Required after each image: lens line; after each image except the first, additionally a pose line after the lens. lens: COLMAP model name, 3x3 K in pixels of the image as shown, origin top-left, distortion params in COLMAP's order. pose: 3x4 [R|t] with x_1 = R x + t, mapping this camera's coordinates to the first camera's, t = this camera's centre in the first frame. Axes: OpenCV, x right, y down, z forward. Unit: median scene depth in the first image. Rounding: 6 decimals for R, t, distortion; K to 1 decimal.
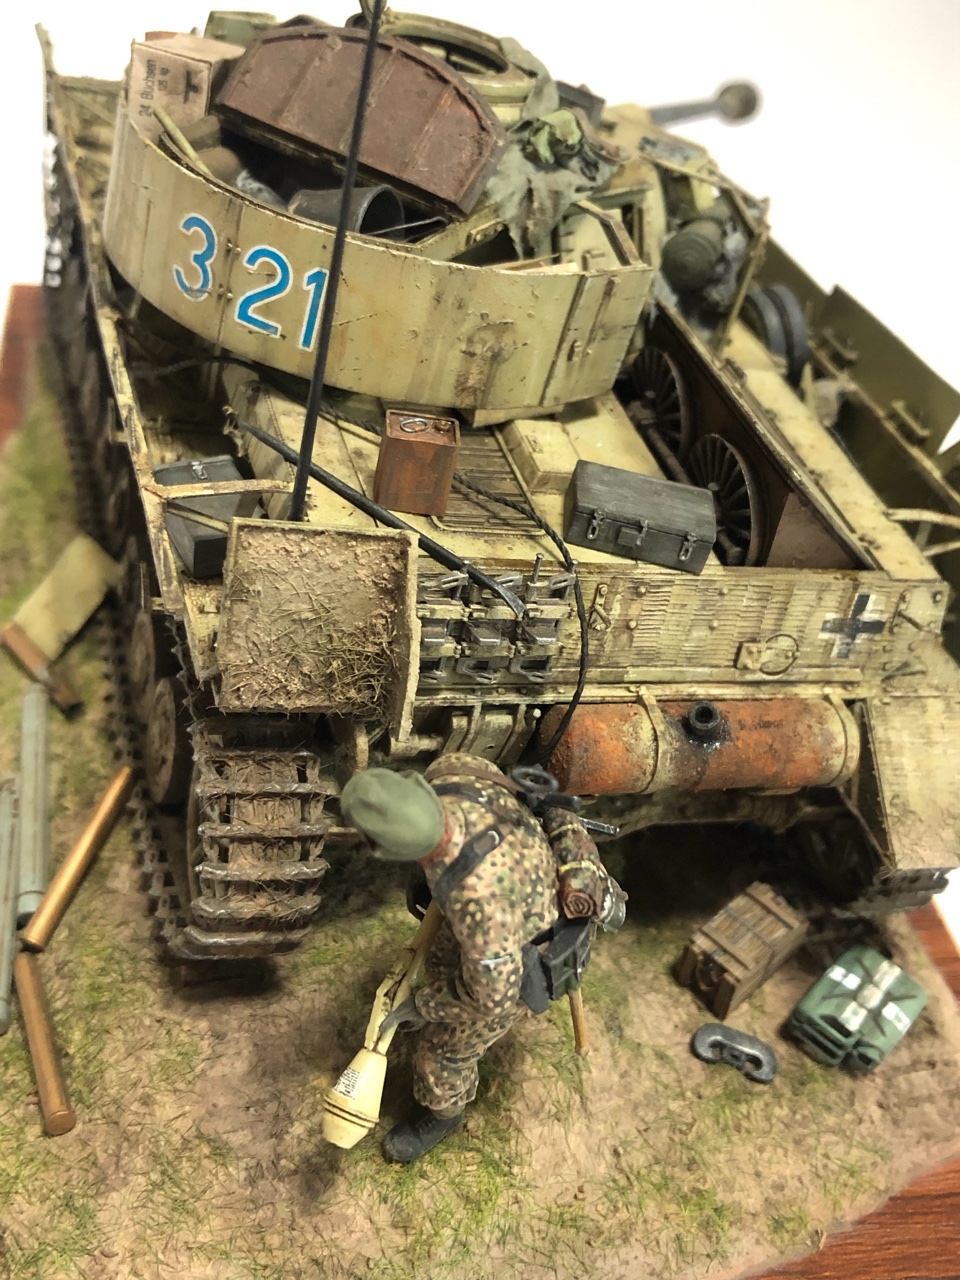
lens RADIAL K [[1415.5, 0, 480.0], [0, 1415.5, 640.0], [0, 0, 1]] dist [0.171511, -0.706412]
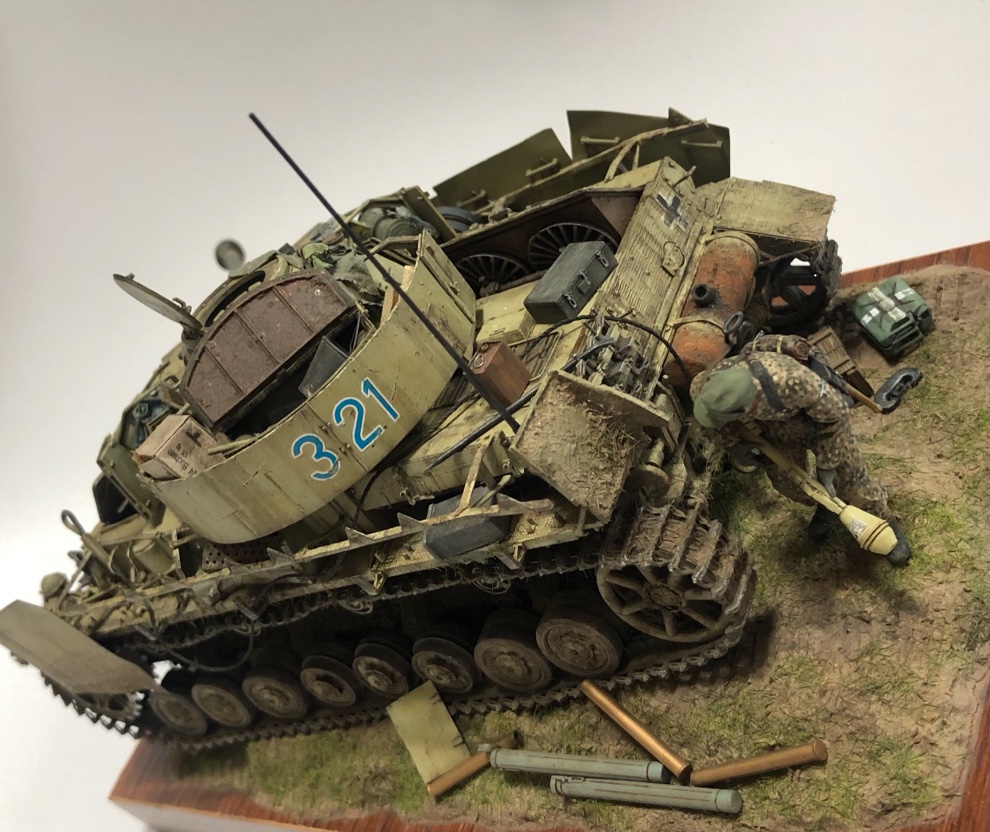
lens RADIAL K [[1304.4, 0, 444.6], [0, 1304.4, 419.4], [0, 0, 1]] dist [0.164627, -0.692999]
pose [[0.389109, -0.872958, 0.294175, -0.509161], [0.920141, 0.383563, -0.078868, -0.040748], [-0.043986, 0.301371, 0.952492, -0.361131]]
